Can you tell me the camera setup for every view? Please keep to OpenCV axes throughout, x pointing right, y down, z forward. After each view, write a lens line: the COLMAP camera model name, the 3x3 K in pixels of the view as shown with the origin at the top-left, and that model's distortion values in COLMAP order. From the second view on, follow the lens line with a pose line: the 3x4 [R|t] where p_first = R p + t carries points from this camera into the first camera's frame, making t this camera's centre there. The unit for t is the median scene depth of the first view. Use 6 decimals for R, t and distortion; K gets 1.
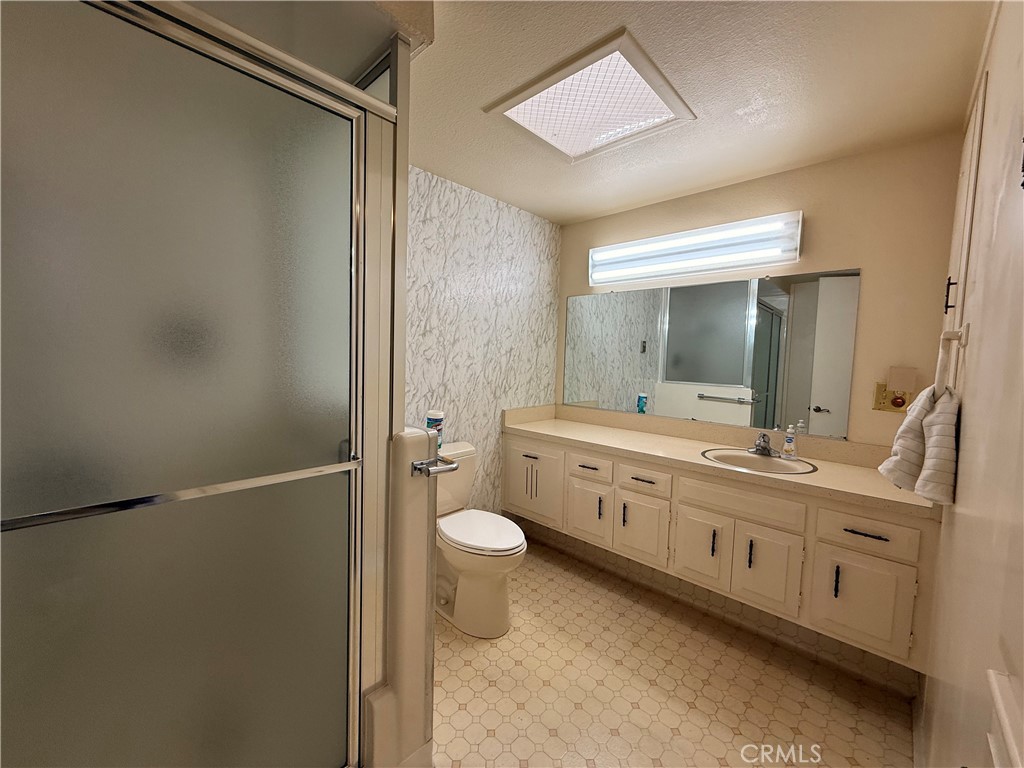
lens RADIAL K [[407.4, 0, 511.4], [0, 407.4, 383.1], [0, 0, 1]] dist [-0.001209, 0.000881]
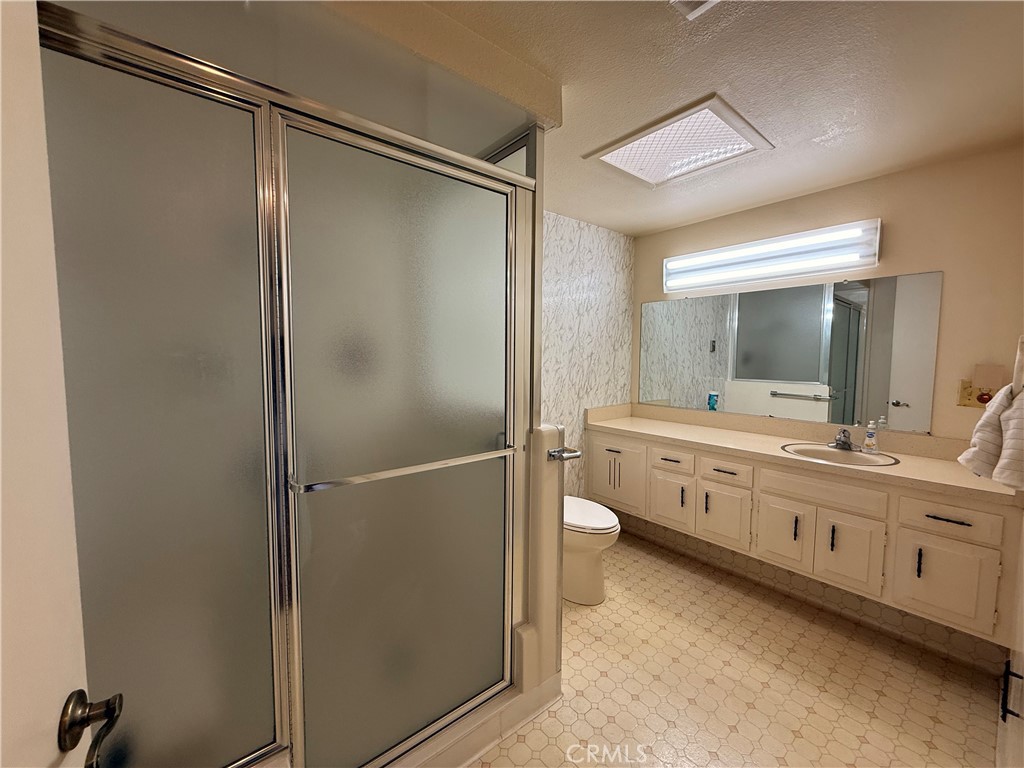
lens RADIAL K [[407.4, 0, 511.5], [0, 407.4, 383.4], [0, 0, 1]] dist [-0.001209, 0.000881]
pose [[0.992108, -0.016216, -0.124331, -0.121028], [0.016697, 0.999857, 0.002829, -0.014722], [0.124267, -0.004883, 0.992237, -0.183543]]
